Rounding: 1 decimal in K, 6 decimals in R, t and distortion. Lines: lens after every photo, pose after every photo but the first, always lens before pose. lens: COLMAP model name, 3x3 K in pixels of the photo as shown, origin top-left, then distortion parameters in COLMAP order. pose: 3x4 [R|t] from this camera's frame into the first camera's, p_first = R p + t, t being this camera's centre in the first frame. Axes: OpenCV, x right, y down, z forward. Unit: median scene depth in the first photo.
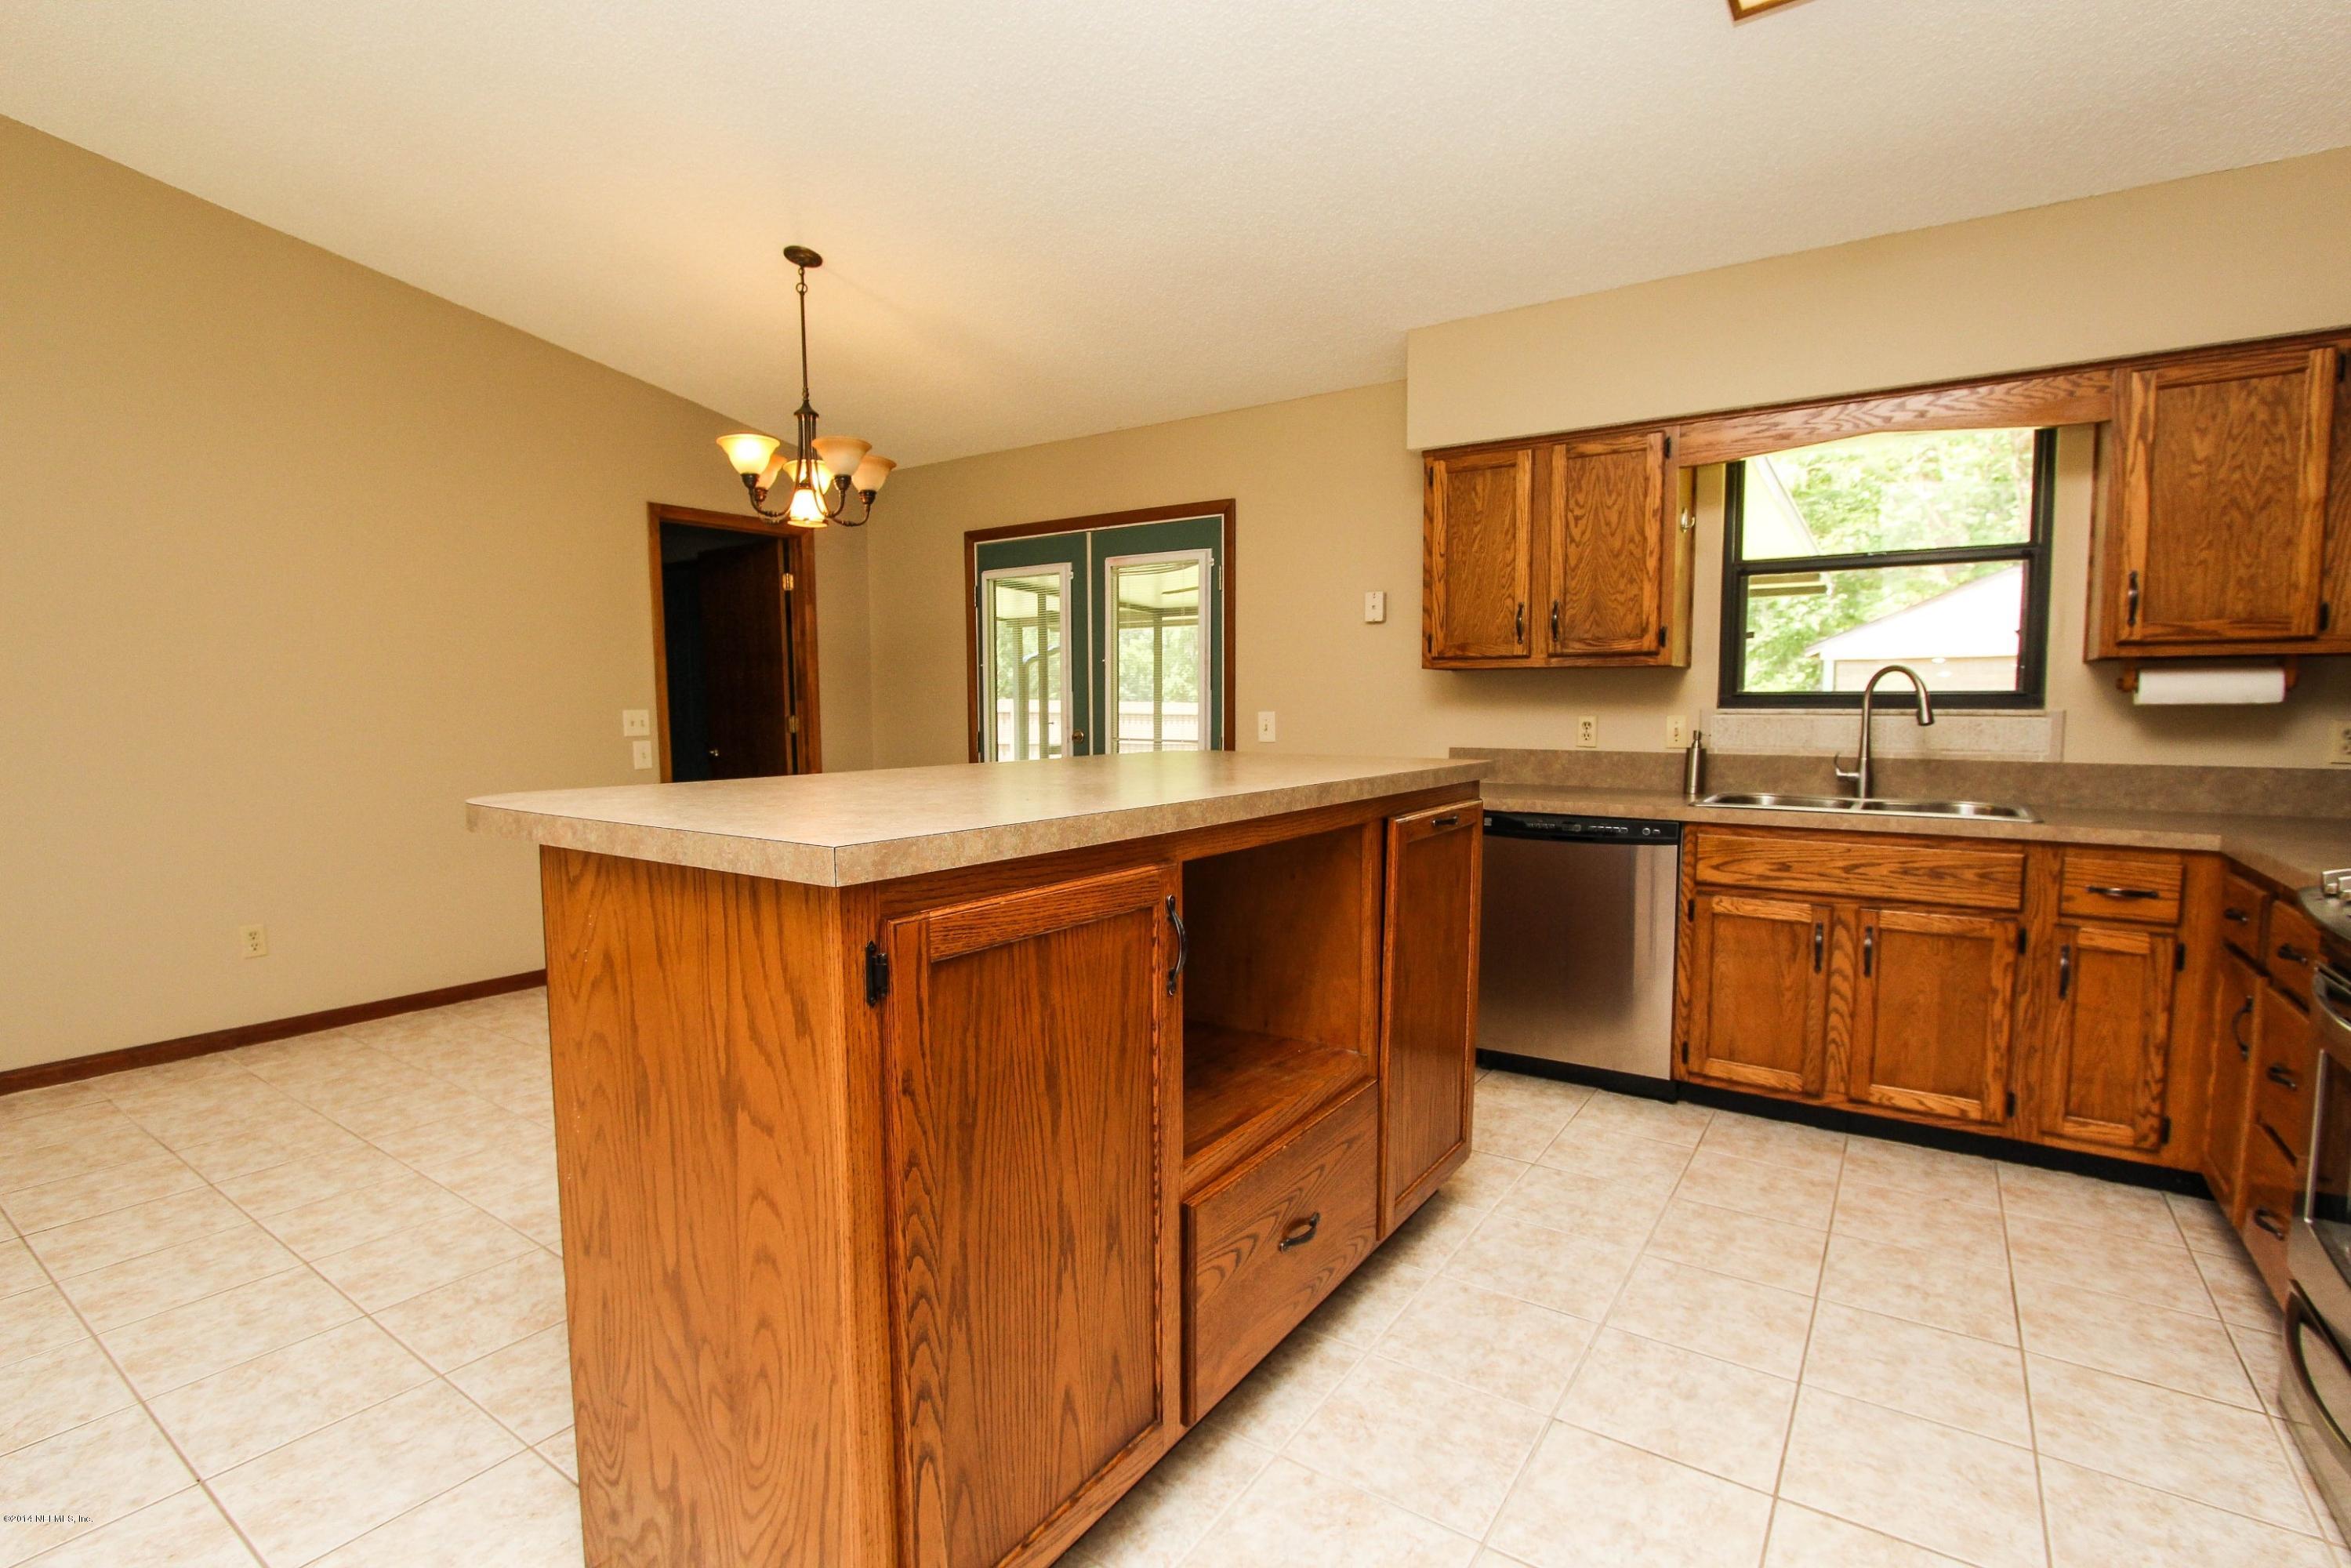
lens RADIAL K [[1093.5, 0, 1186.5], [0, 1093.5, 790.6], [0, 0, 1]] dist [-0.018342, 0.000486]
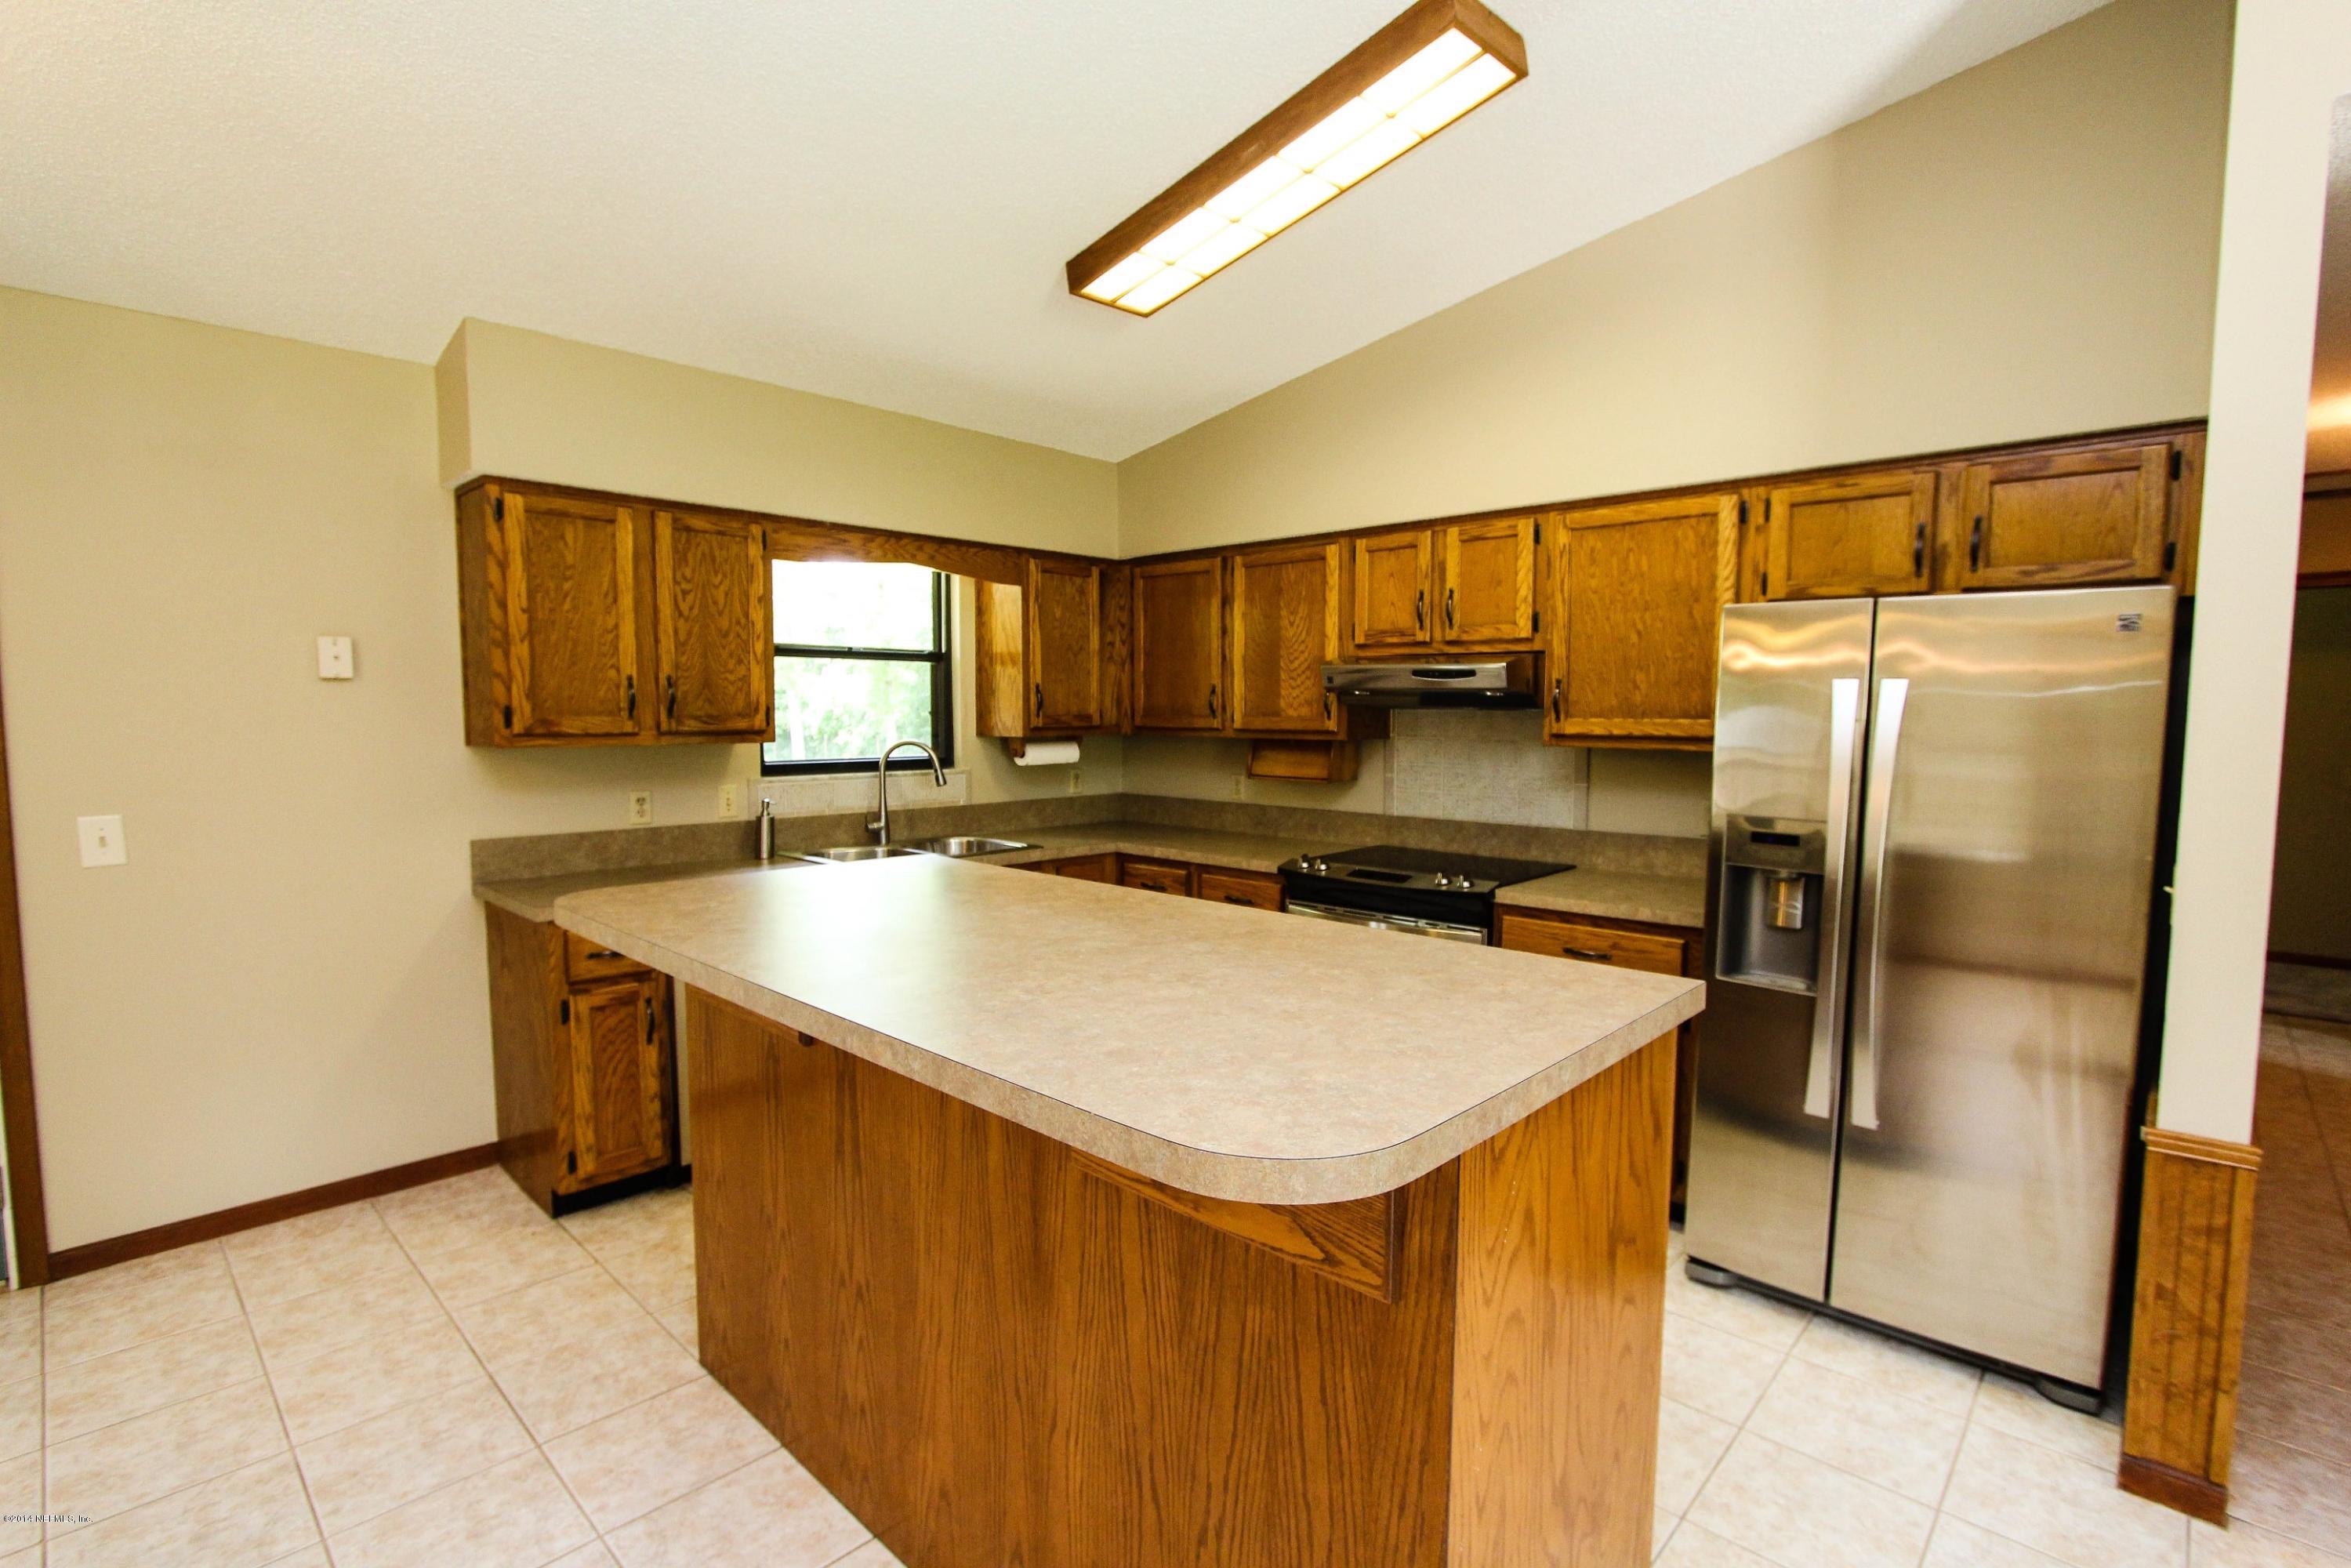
lens RADIAL K [[1093.5, 0, 1186.5], [0, 1093.5, 790.6], [0, 0, 1]] dist [-0.018342, 0.000486]
pose [[0.151143, -0.072954, 0.985816, -0.560397], [0.074815, 0.995257, 0.062182, -0.105146], [-0.985677, 0.064356, 0.155884, 0.436951]]
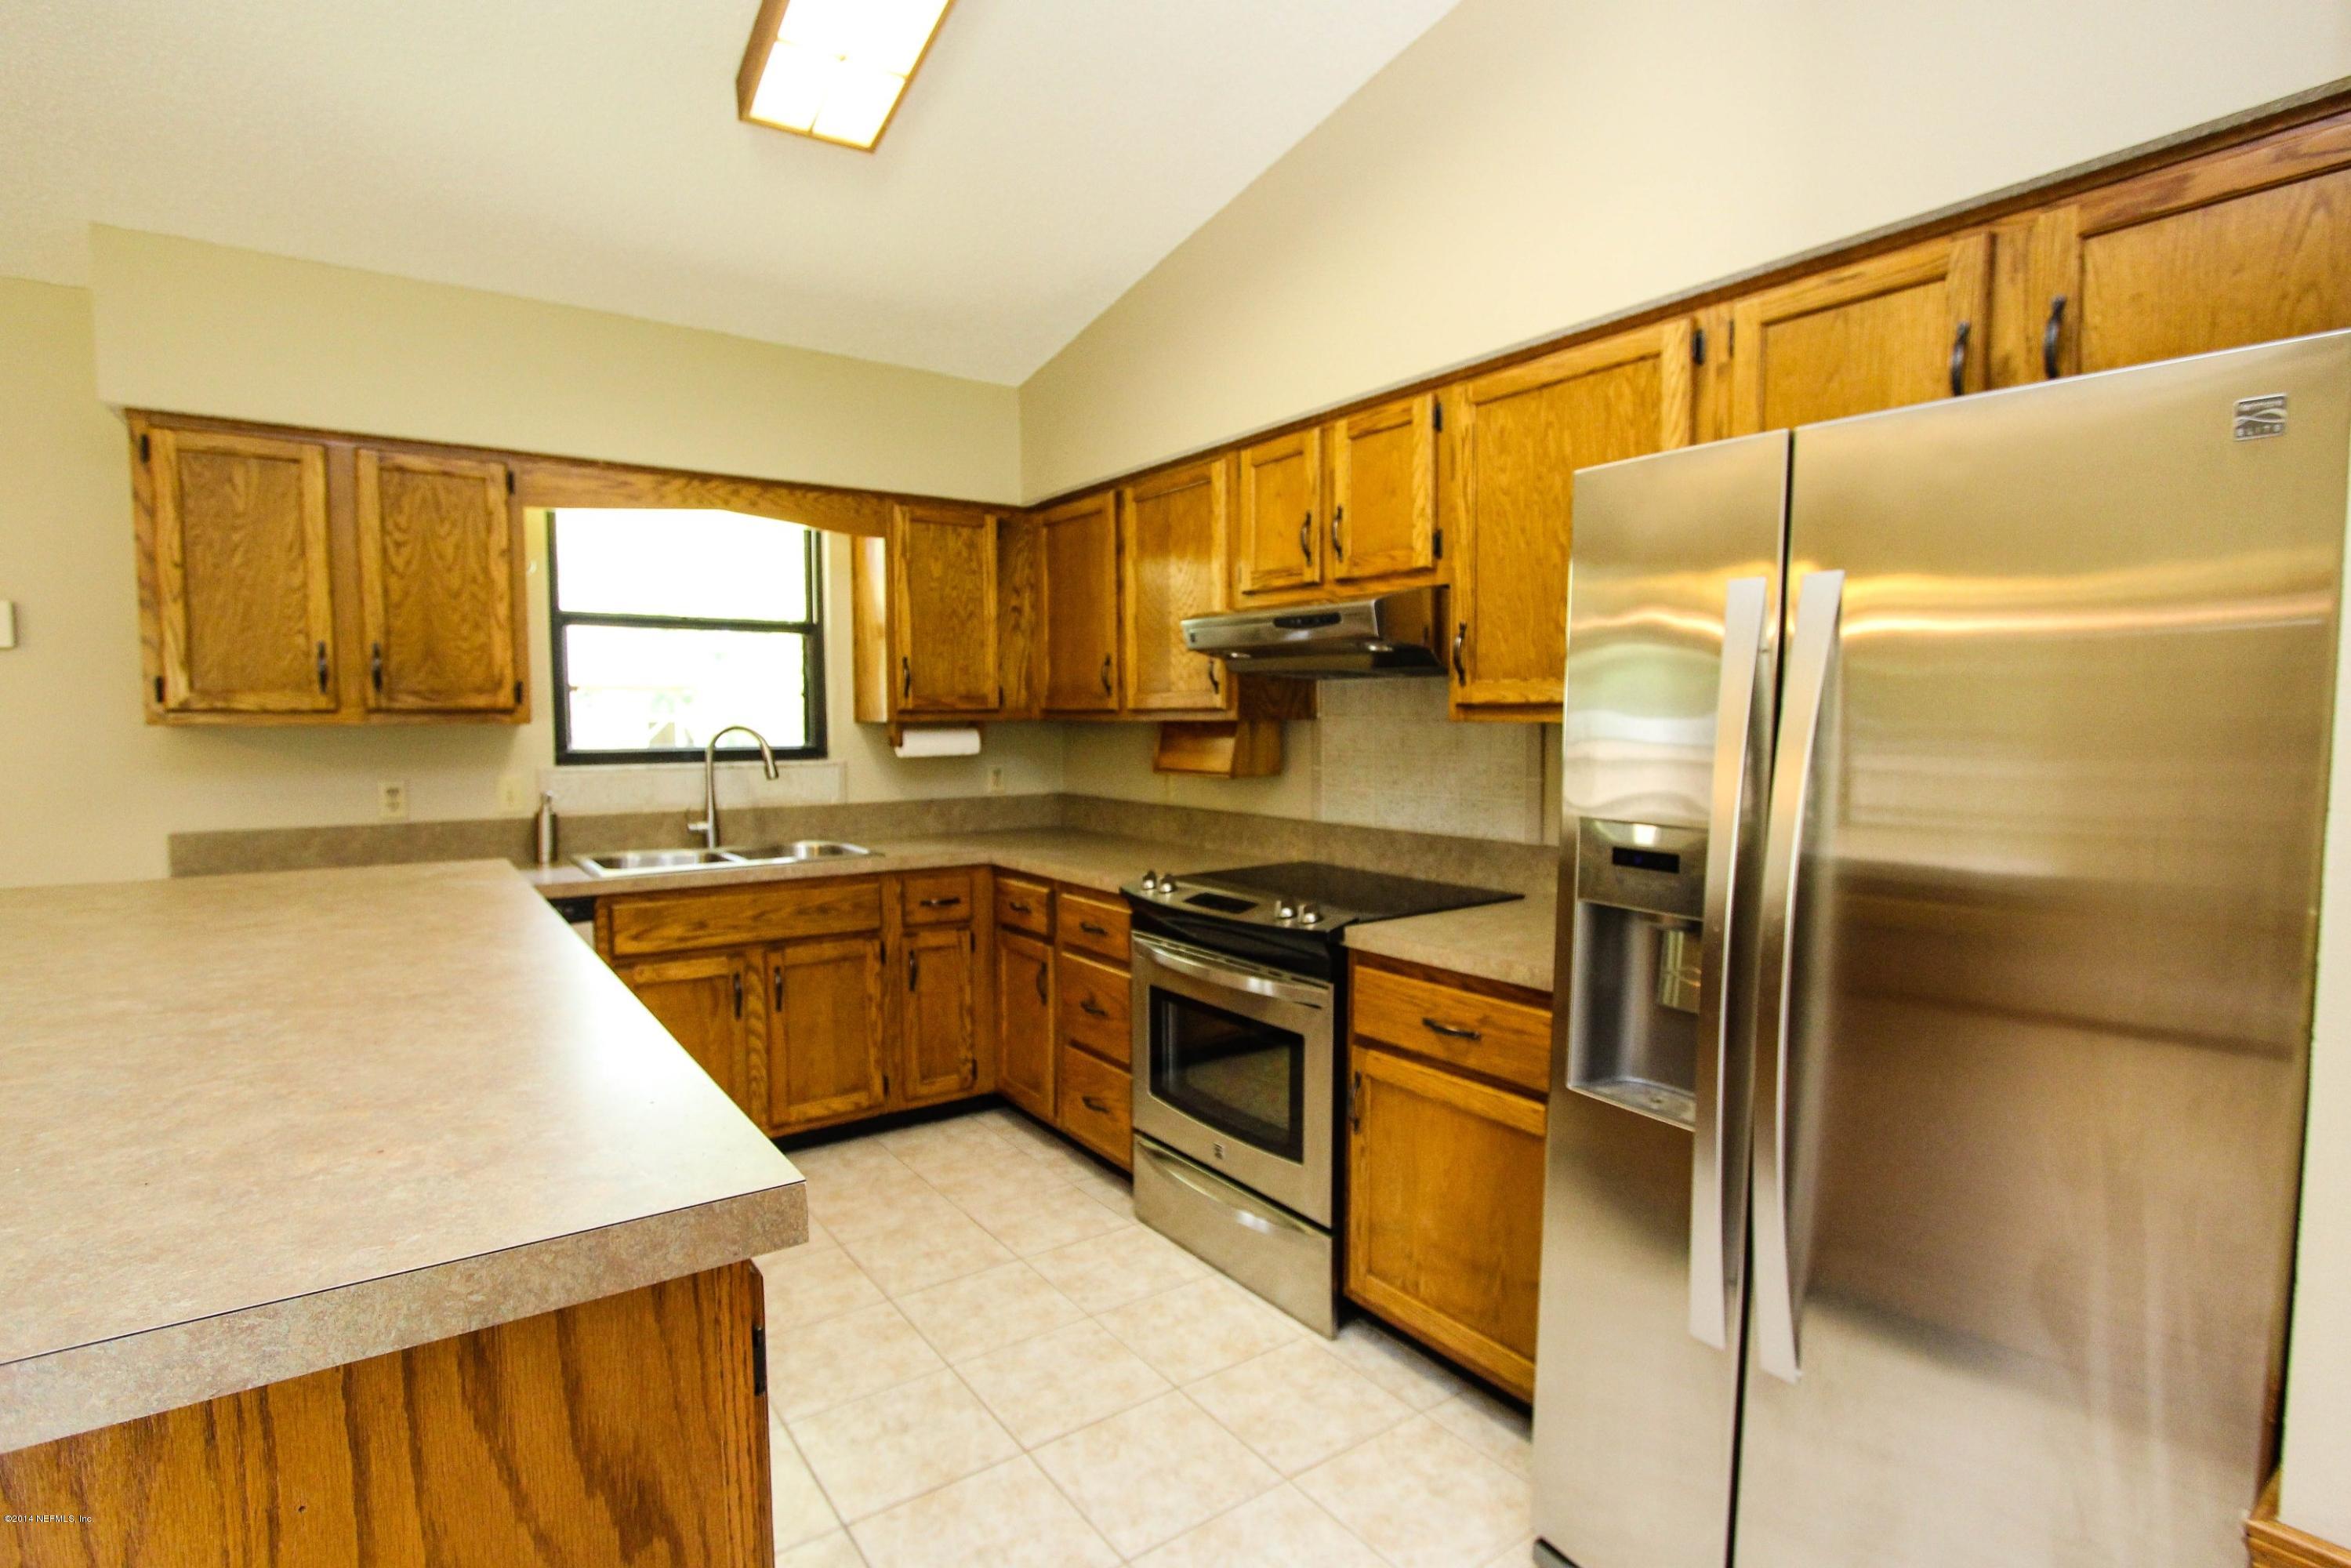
lens RADIAL K [[1144.4, 0, 1184.8], [0, 1144.4, 792.2], [0, 0, 1]] dist [-0.020299, 0.000816]
pose [[0.343155, -0.062501, 0.937197, -0.256919], [0.076336, 0.996339, 0.038495, -0.054093], [-0.936172, 0.058332, 0.346669, 0.168807]]
